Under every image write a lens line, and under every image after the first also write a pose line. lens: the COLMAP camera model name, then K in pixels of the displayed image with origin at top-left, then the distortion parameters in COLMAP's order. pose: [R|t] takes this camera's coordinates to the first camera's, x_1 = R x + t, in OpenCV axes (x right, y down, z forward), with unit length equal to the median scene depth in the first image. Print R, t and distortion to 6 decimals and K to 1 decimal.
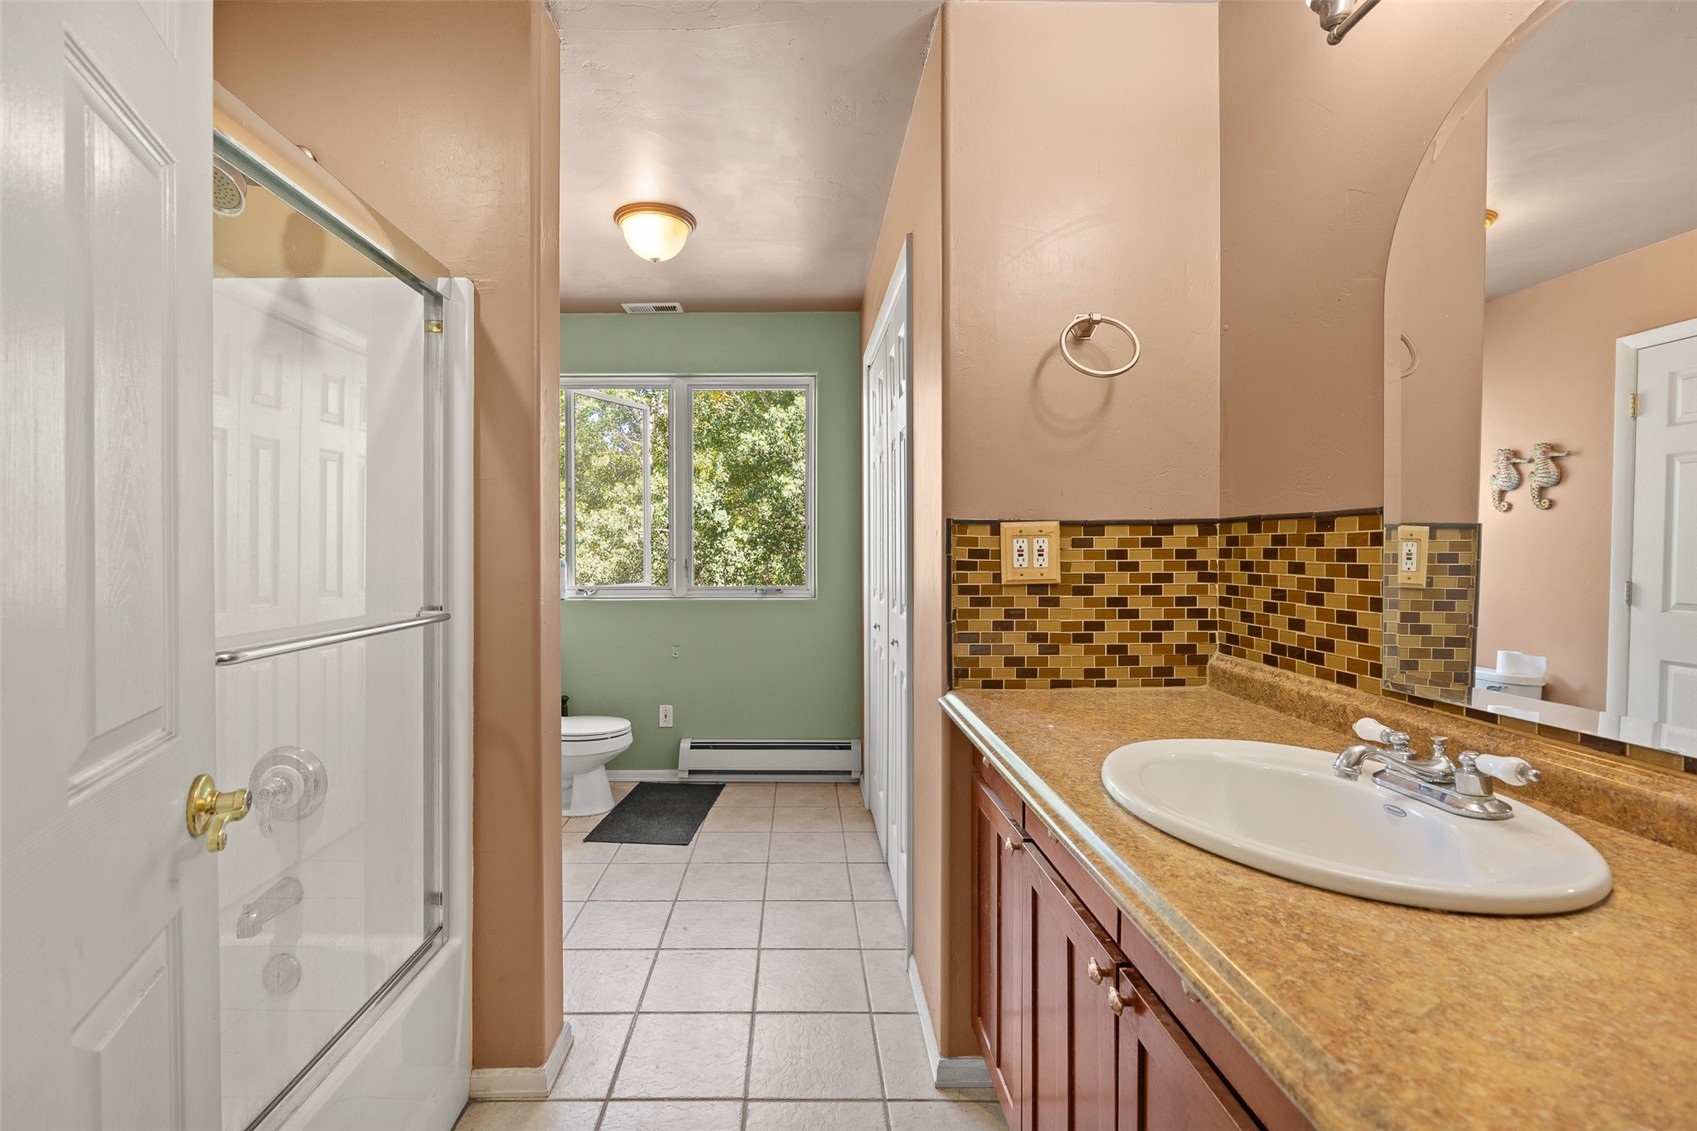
lens RADIAL K [[734.4, 0, 850.1], [0, 734.4, 537.6], [0, 0, 1]] dist [-0.000134, 0.000059]
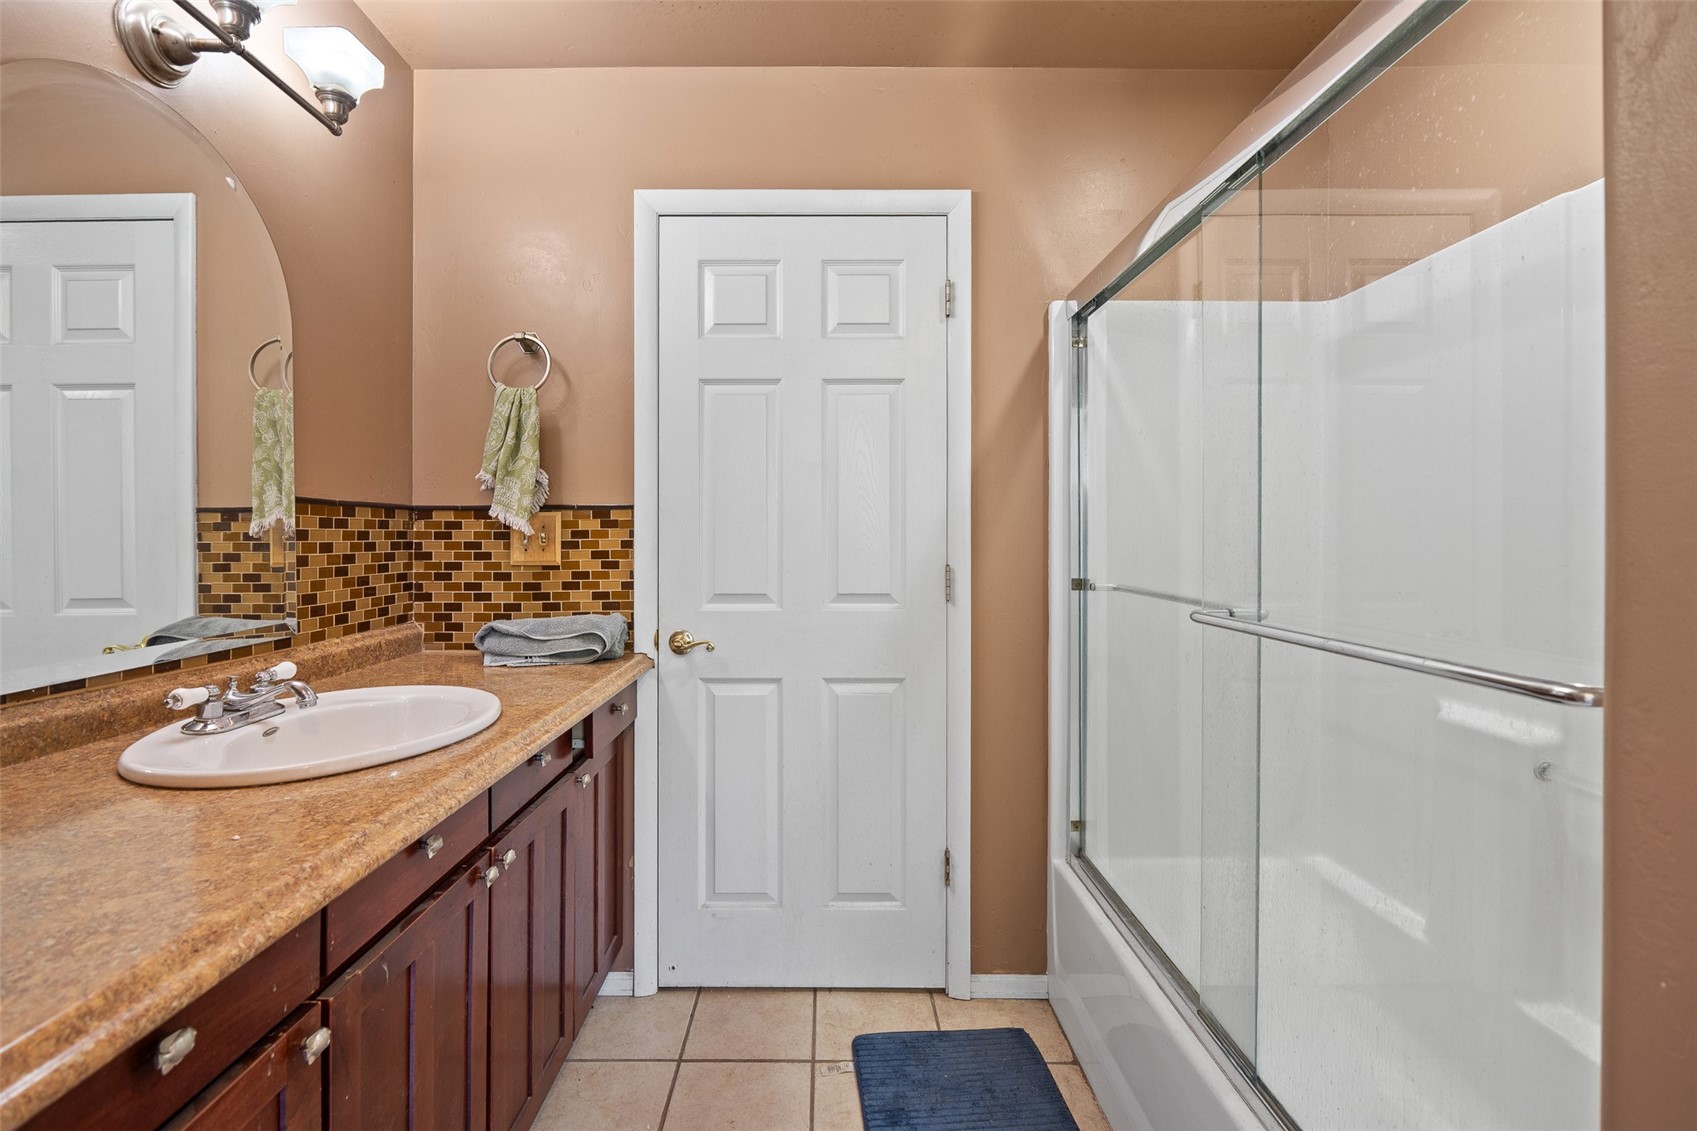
lens RADIAL K [[734.4, 0, 850.1], [0, 734.4, 537.6], [0, 0, 1]] dist [-0.000134, 0.000059]
pose [[-0.998415, -0.001137, 0.056271, -0.404292], [-0.001700, 0.999949, -0.009957, 0.060856], [-0.056257, -0.010037, -0.998366, 1.973622]]
